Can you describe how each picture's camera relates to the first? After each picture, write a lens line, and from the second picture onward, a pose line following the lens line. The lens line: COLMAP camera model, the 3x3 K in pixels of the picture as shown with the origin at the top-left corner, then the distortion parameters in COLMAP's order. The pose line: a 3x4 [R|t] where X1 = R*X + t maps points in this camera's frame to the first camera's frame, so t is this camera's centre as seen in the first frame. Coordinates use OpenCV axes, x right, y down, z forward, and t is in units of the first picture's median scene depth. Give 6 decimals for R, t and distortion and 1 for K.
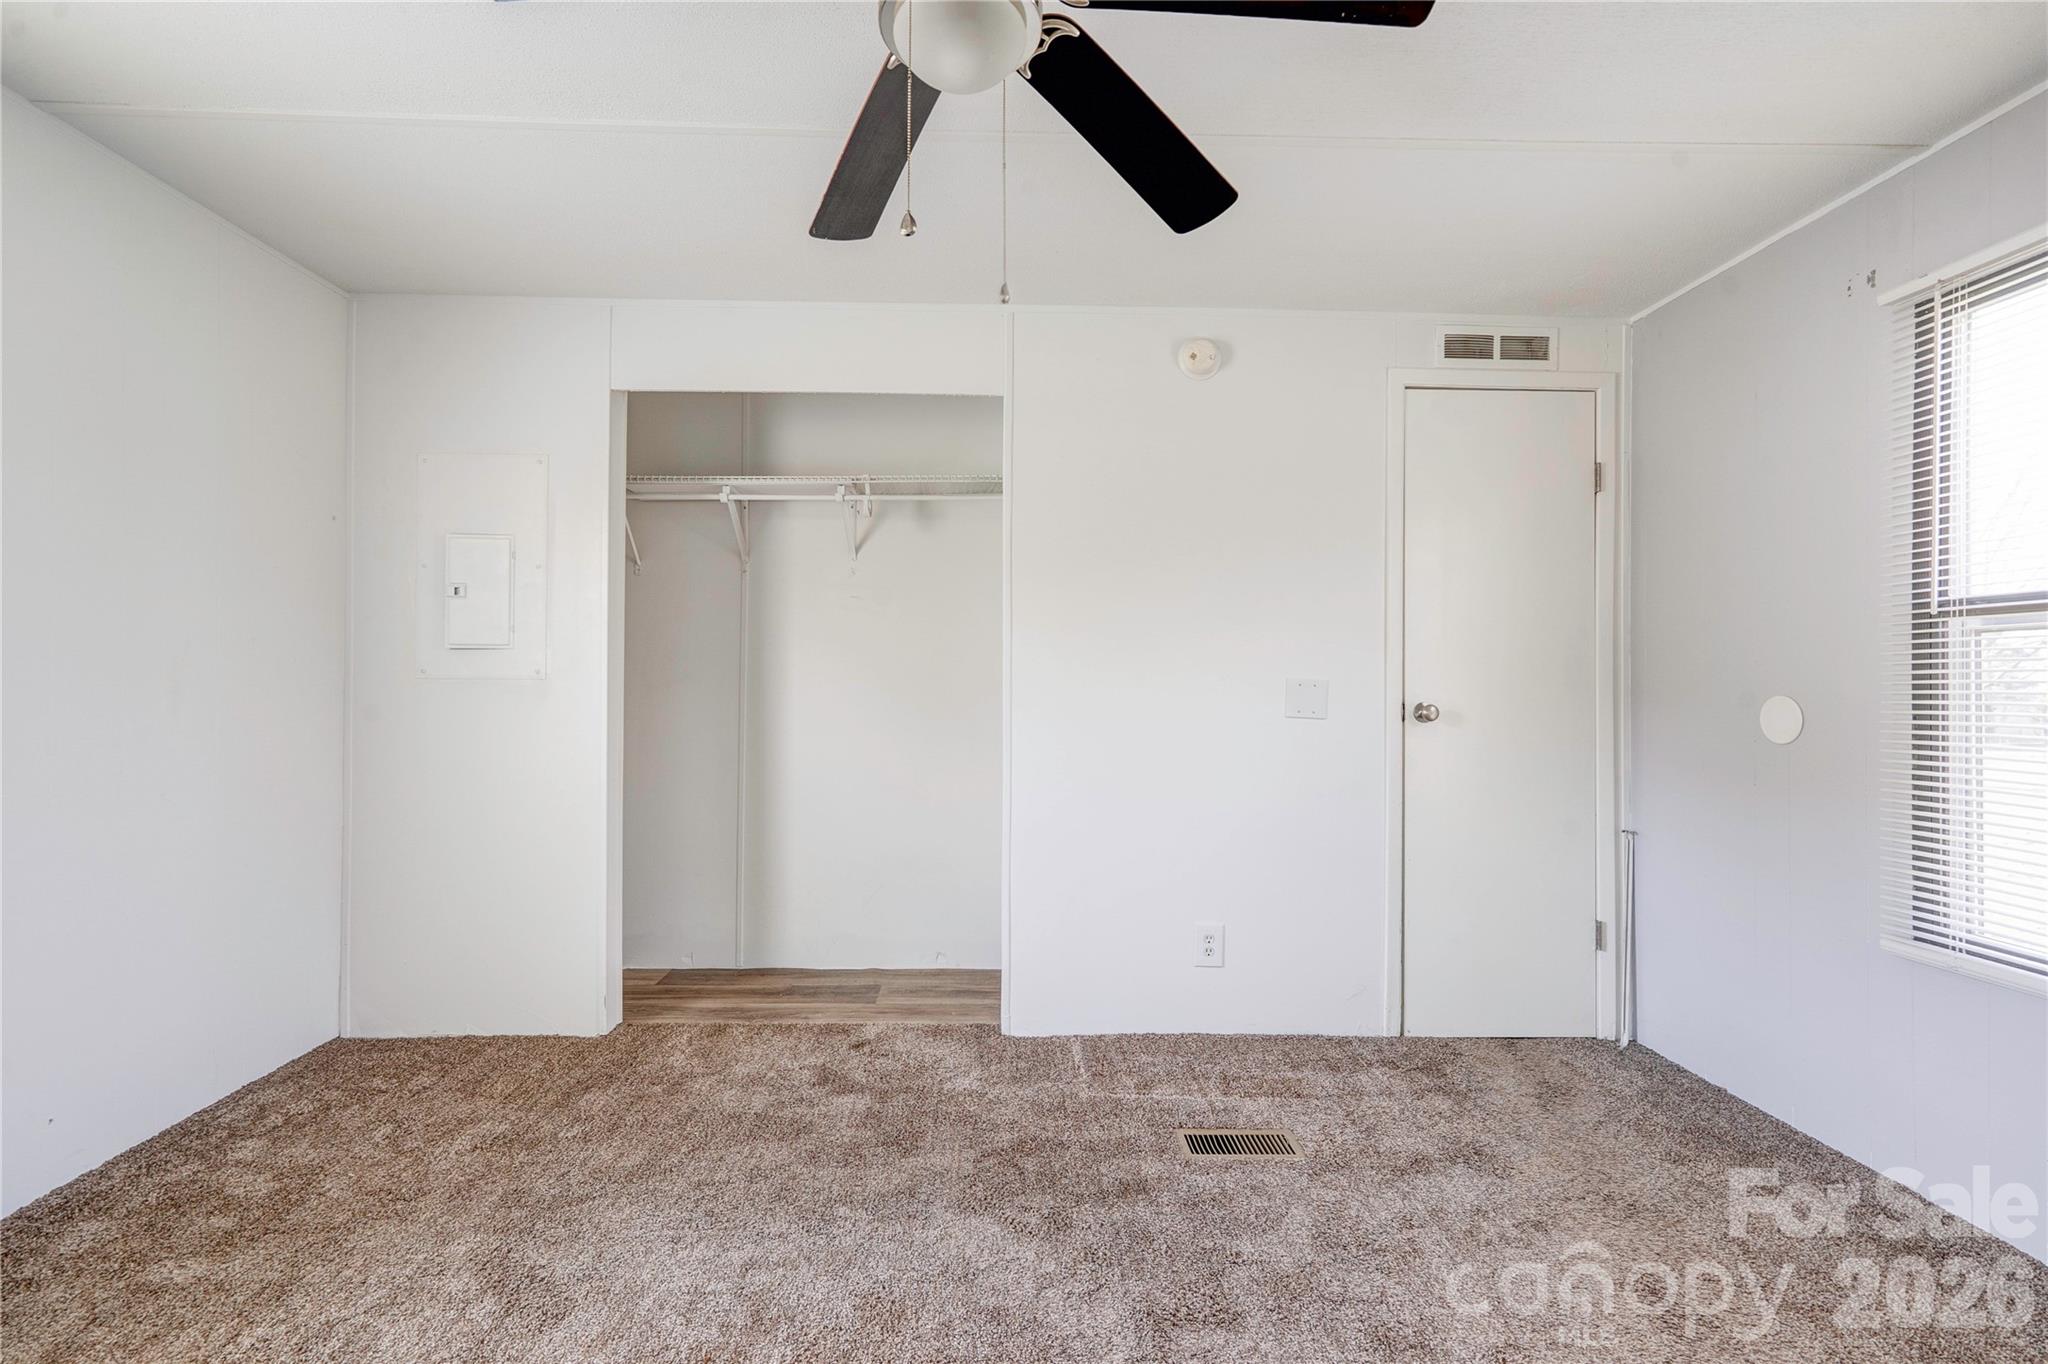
lens RADIAL K [[963.7, 0, 1016.8], [0, 963.7, 687.8], [0, 0, 1]] dist [0.003315, 0.007515]
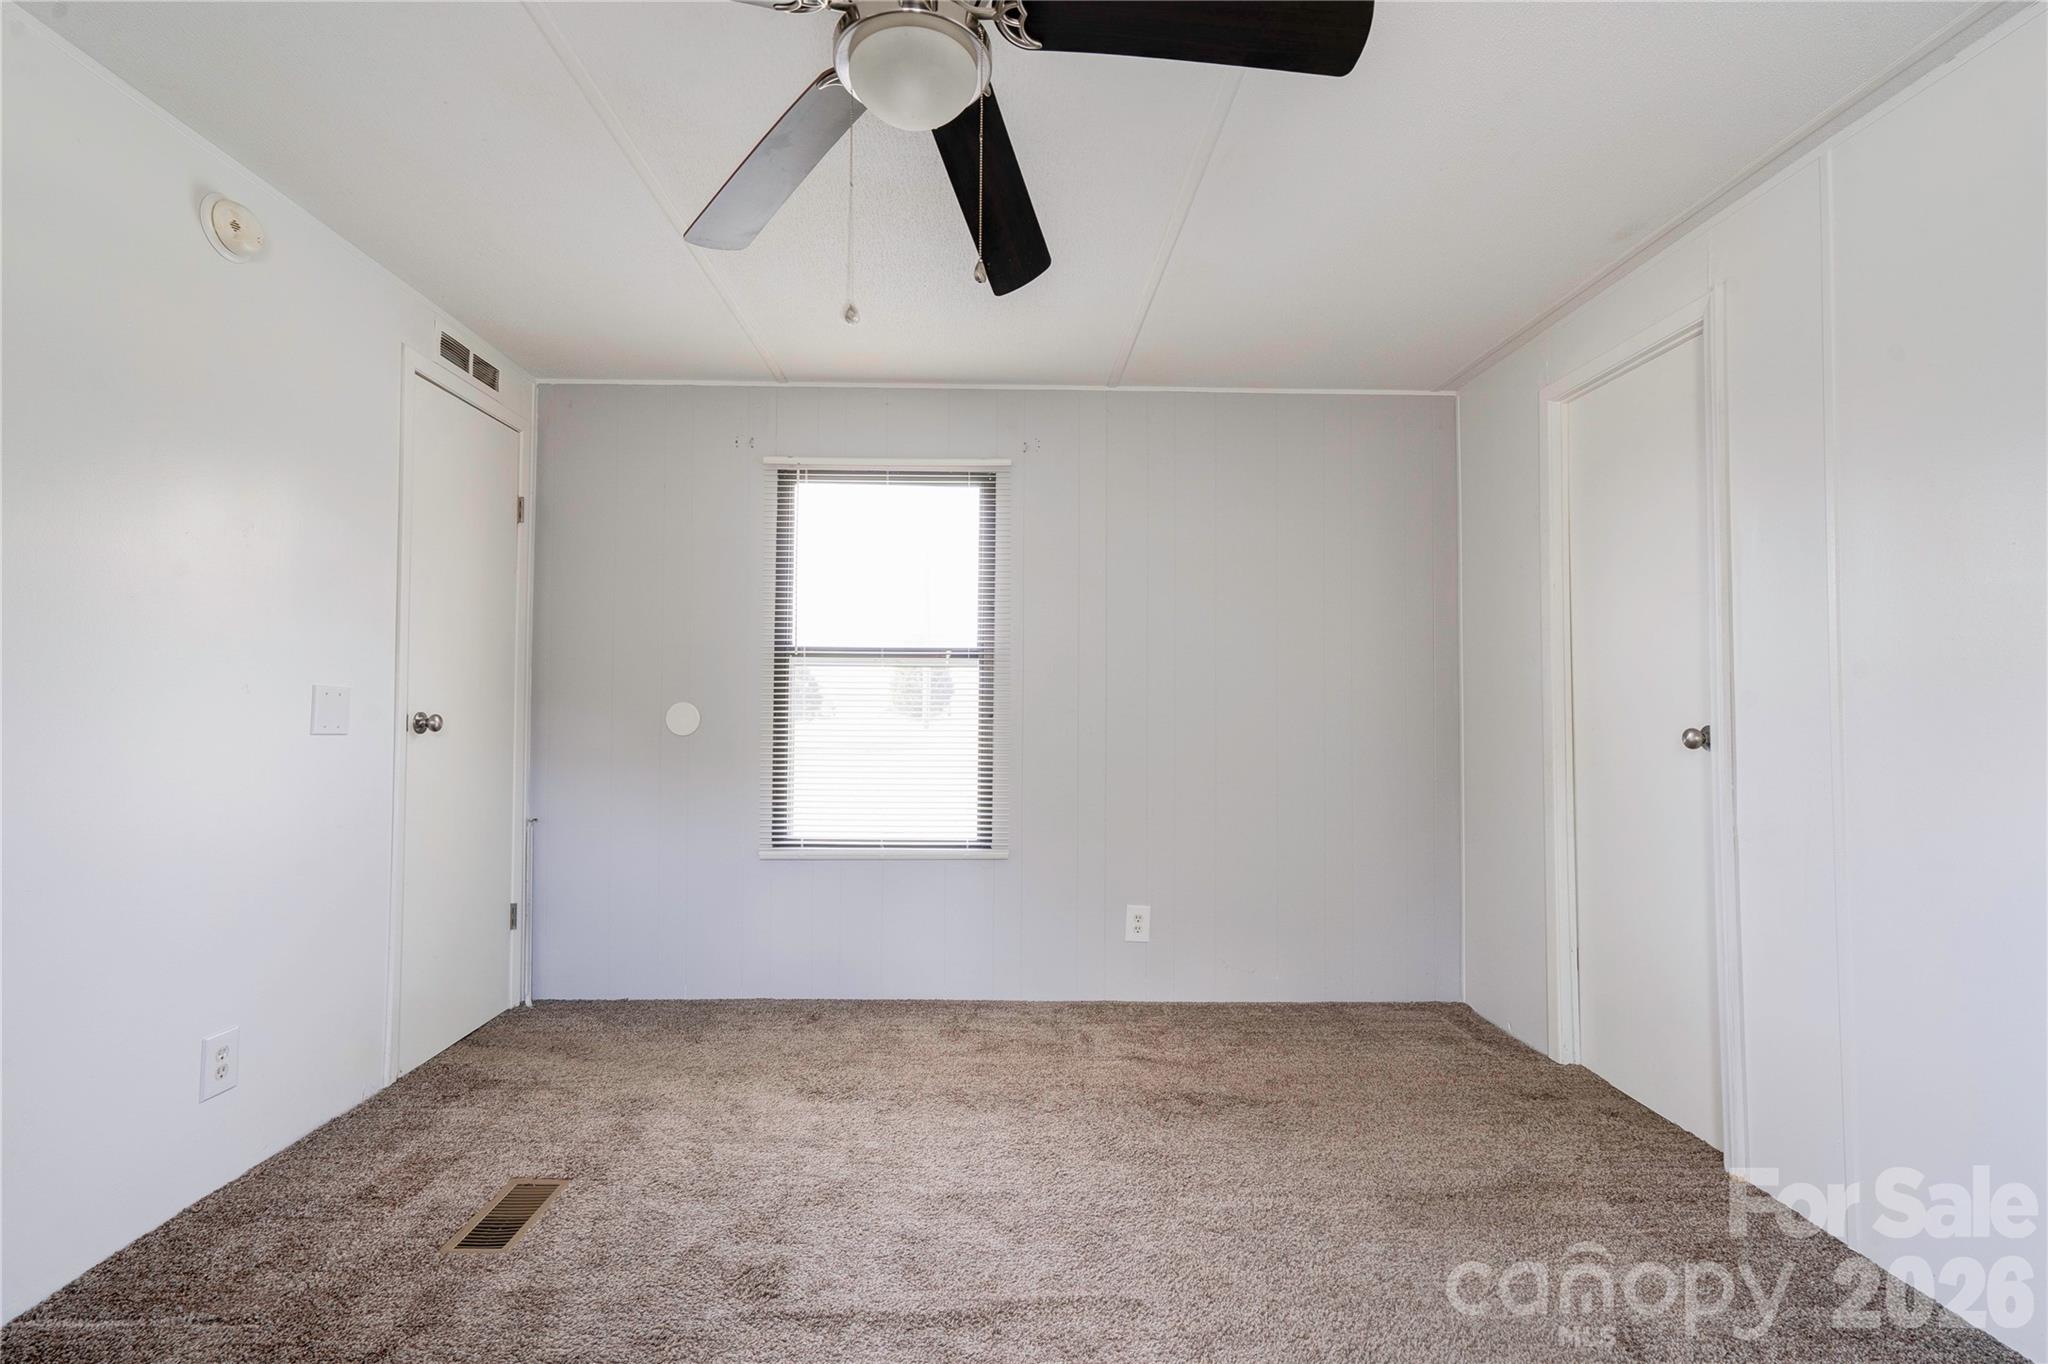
lens RADIAL K [[963.7, 0, 1018.5], [0, 963.7, 683.6], [0, 0, 1]] dist [0.003315, 0.007515]
pose [[-0.026113, 0.008982, 0.999619, -0.579990], [-0.007792, 0.999927, -0.009189, -0.008842], [-0.999629, -0.008029, -0.026042, 0.480494]]
